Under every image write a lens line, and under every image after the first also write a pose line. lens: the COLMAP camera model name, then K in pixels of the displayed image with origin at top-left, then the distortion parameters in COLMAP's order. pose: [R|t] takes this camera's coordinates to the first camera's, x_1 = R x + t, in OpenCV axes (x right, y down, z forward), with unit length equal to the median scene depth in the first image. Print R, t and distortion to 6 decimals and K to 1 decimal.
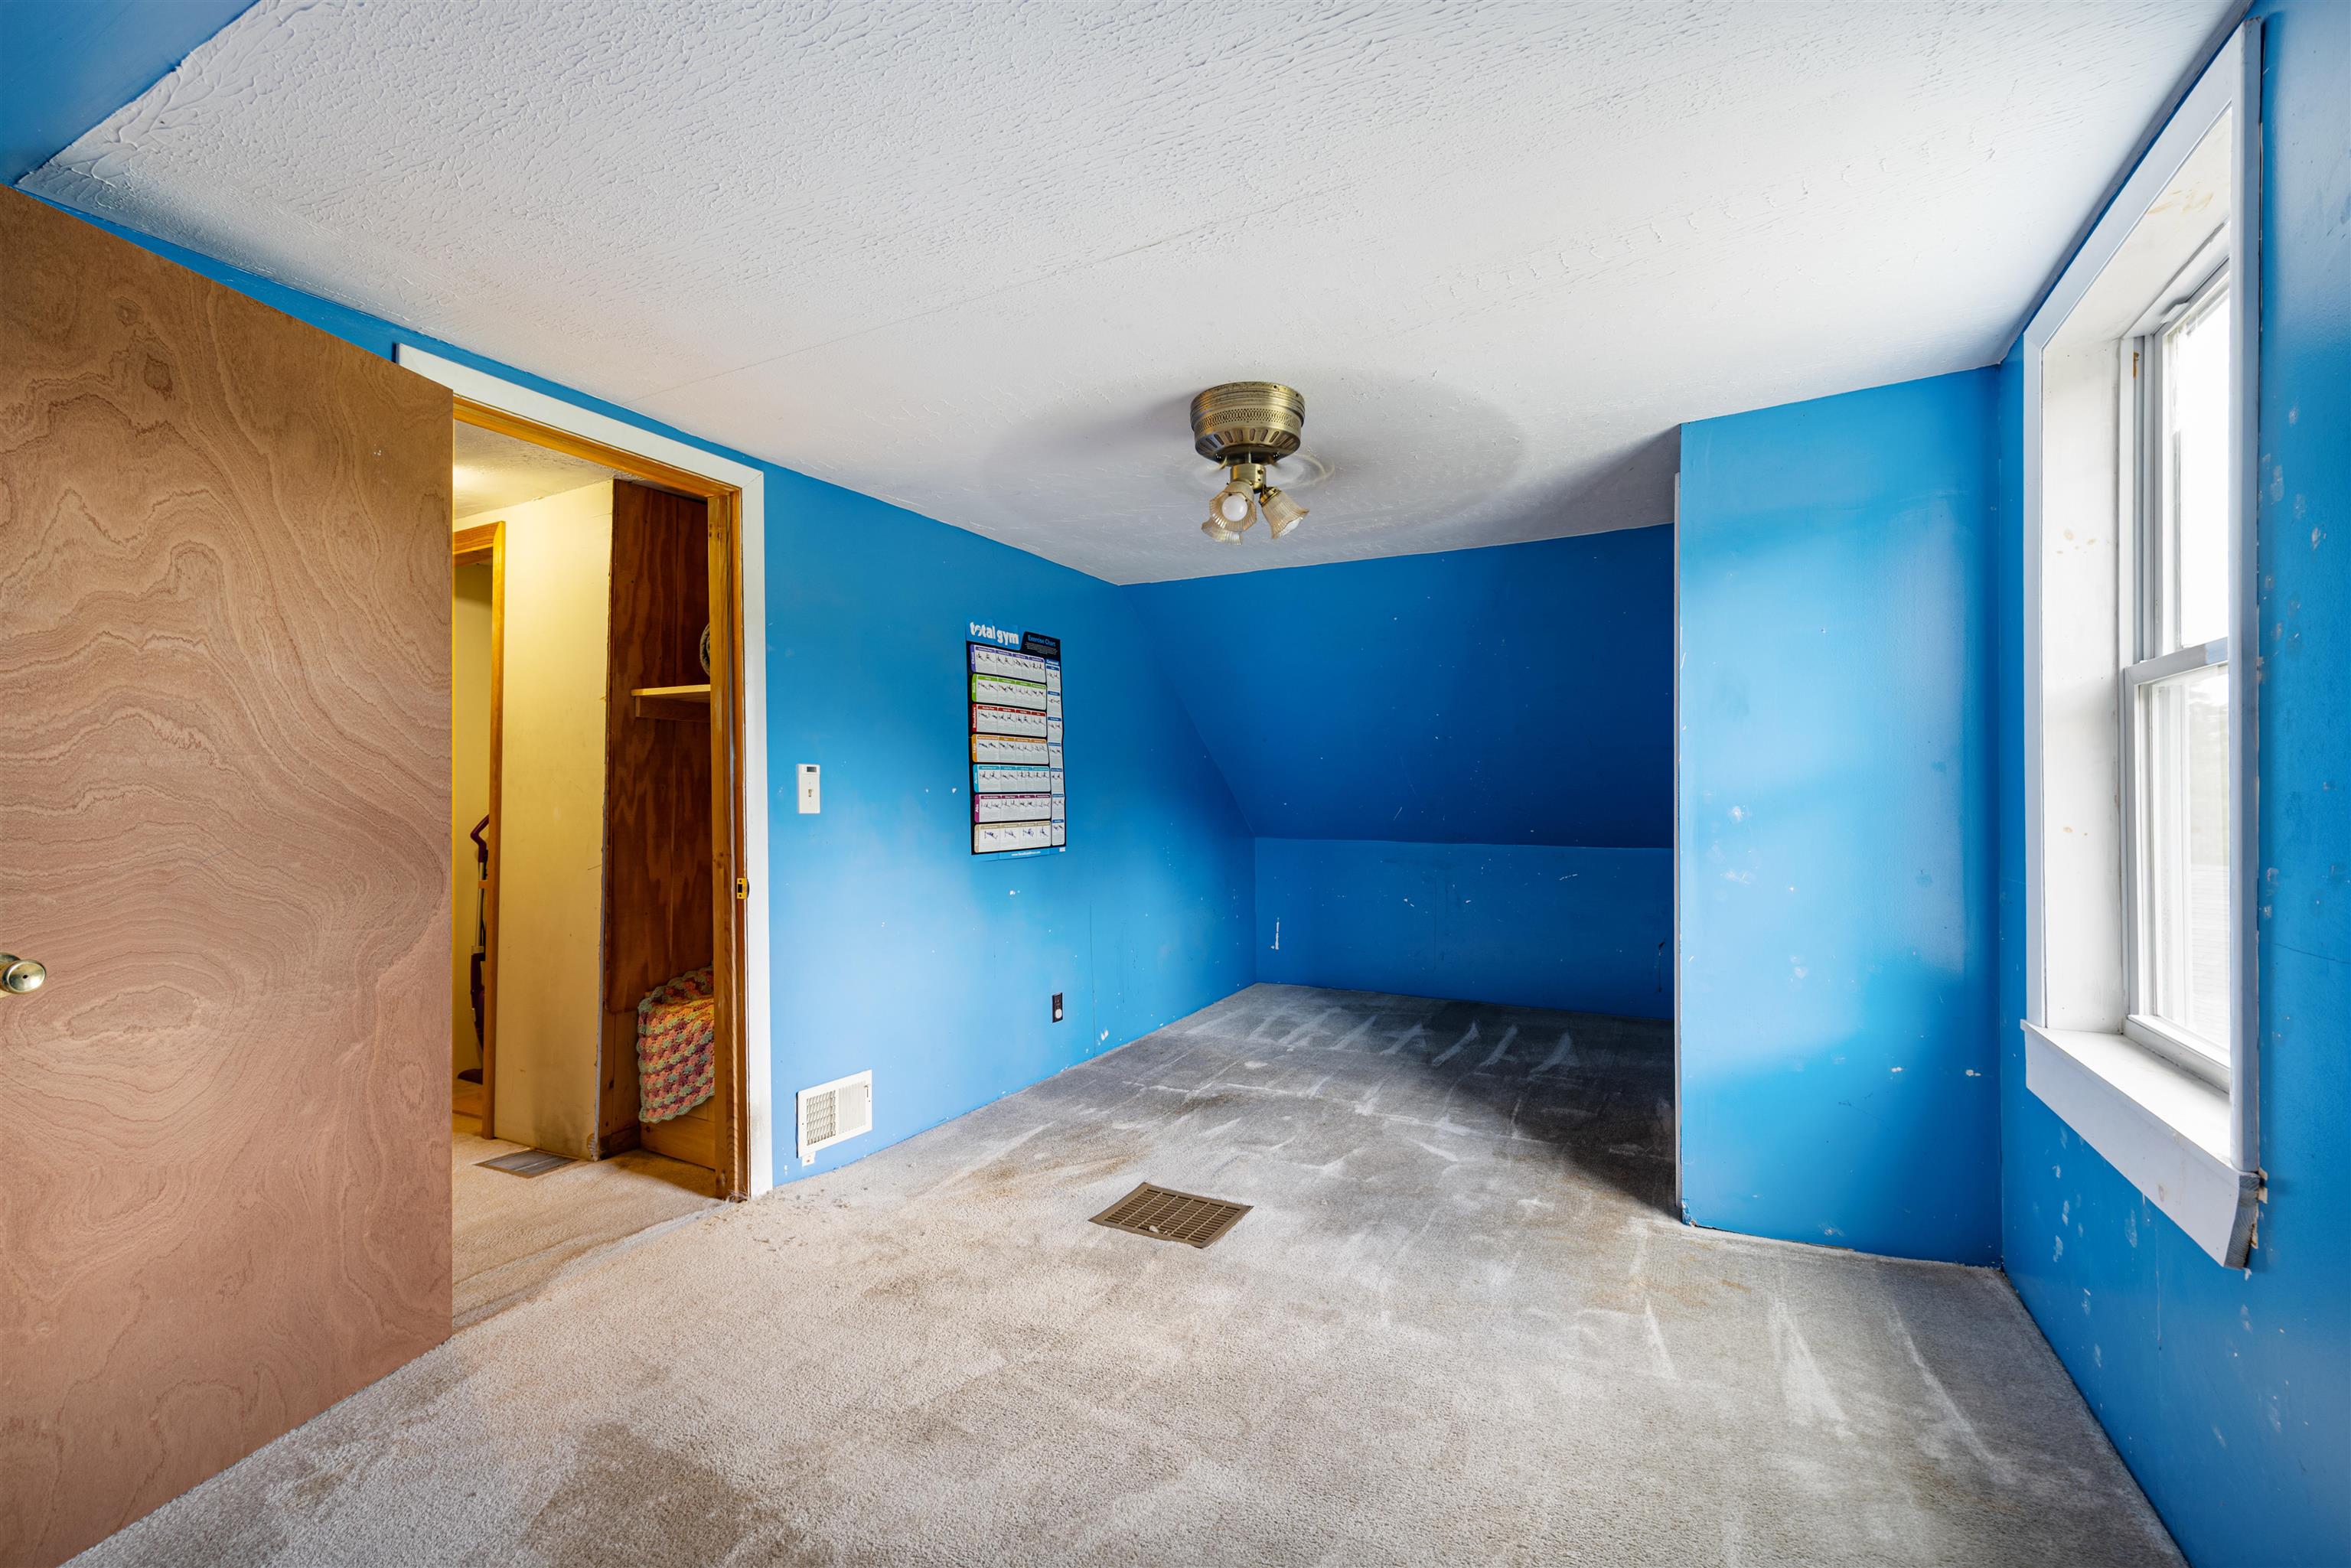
lens RADIAL K [[988.3, 0, 1191.2], [0, 988.3, 785.8], [0, 0, 1]] dist [0.001517, 0.000058]
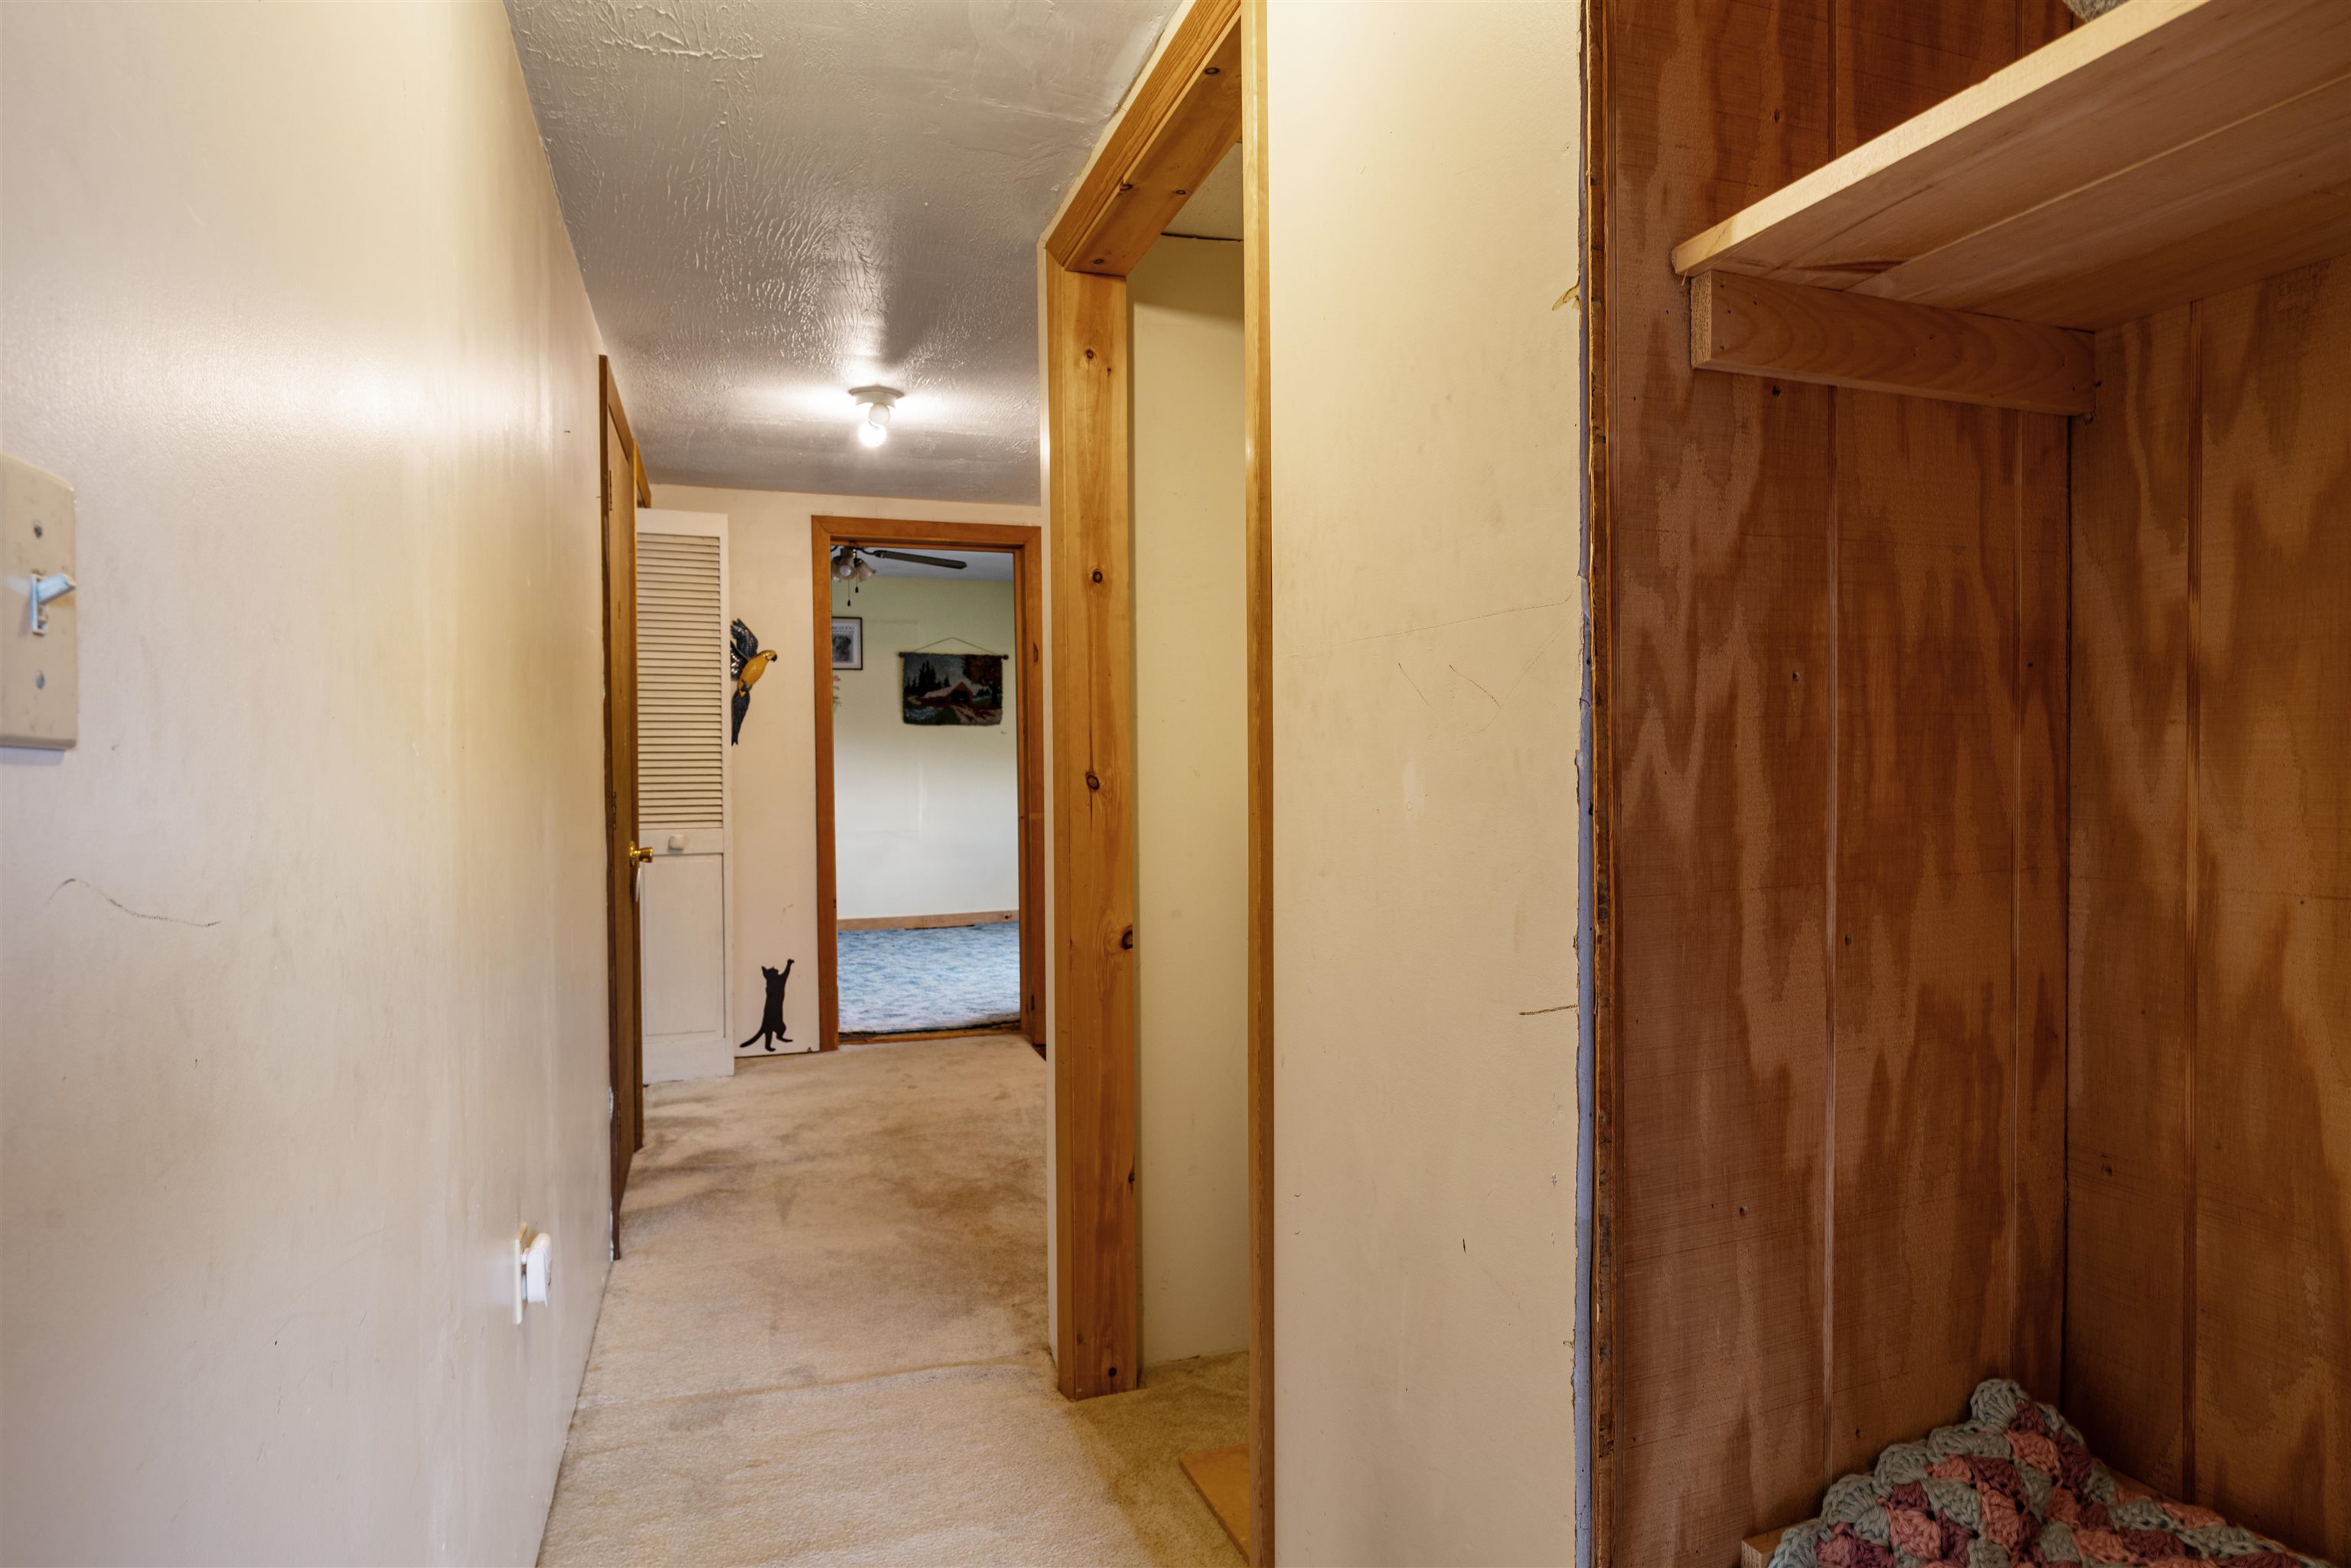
lens RADIAL K [[1316.1, 0, 1181.3], [0, 1316.1, 785.3], [0, 0, 1]] dist [-0.005027, -0.000294]
pose [[0.726047, -0.005233, -0.687626, -0.438553], [0.021624, 0.999650, 0.015226, 0.020319], [0.687305, -0.025924, 0.725906, 0.693657]]
